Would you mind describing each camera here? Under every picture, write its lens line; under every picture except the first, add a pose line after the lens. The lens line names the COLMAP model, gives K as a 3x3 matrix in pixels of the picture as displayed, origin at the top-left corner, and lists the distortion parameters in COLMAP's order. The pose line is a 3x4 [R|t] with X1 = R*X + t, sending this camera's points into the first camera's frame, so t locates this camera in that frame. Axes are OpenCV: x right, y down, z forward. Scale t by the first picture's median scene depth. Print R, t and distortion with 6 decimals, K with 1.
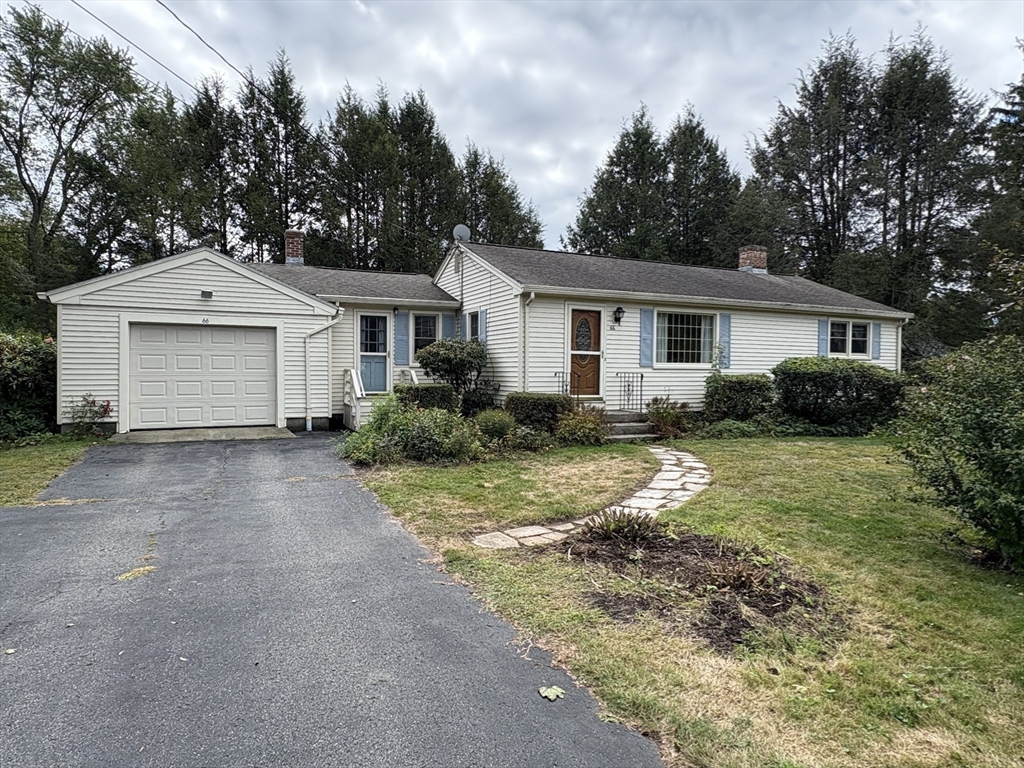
lens RADIAL K [[619.0, 0, 514.4], [0, 619.0, 386.3], [0, 0, 1]] dist [-0.001702, 0.005286]
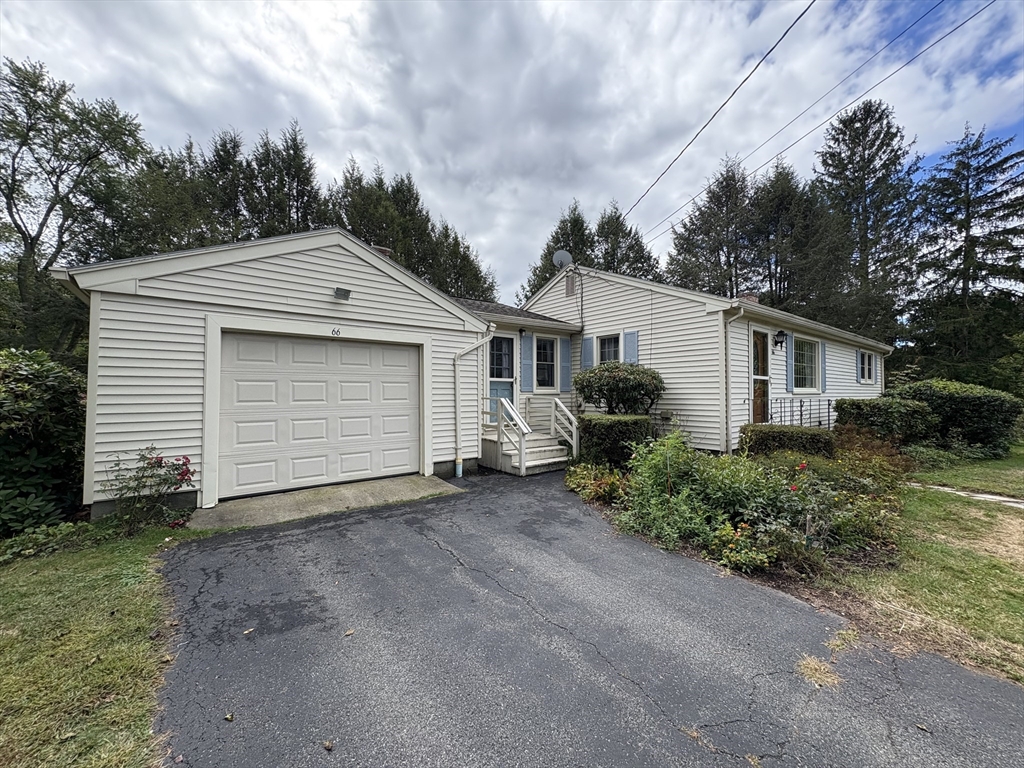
lens RADIAL K [[405.9, 0, 510.0], [0, 405.9, 384.1], [0, 0, 1]] dist [-0.000103, 0.000430]
pose [[0.975326, -0.003550, 0.220740, -0.338109], [0.013741, 0.998908, -0.044648, -0.019462], [-0.220341, 0.046579, 0.974310, 0.422057]]
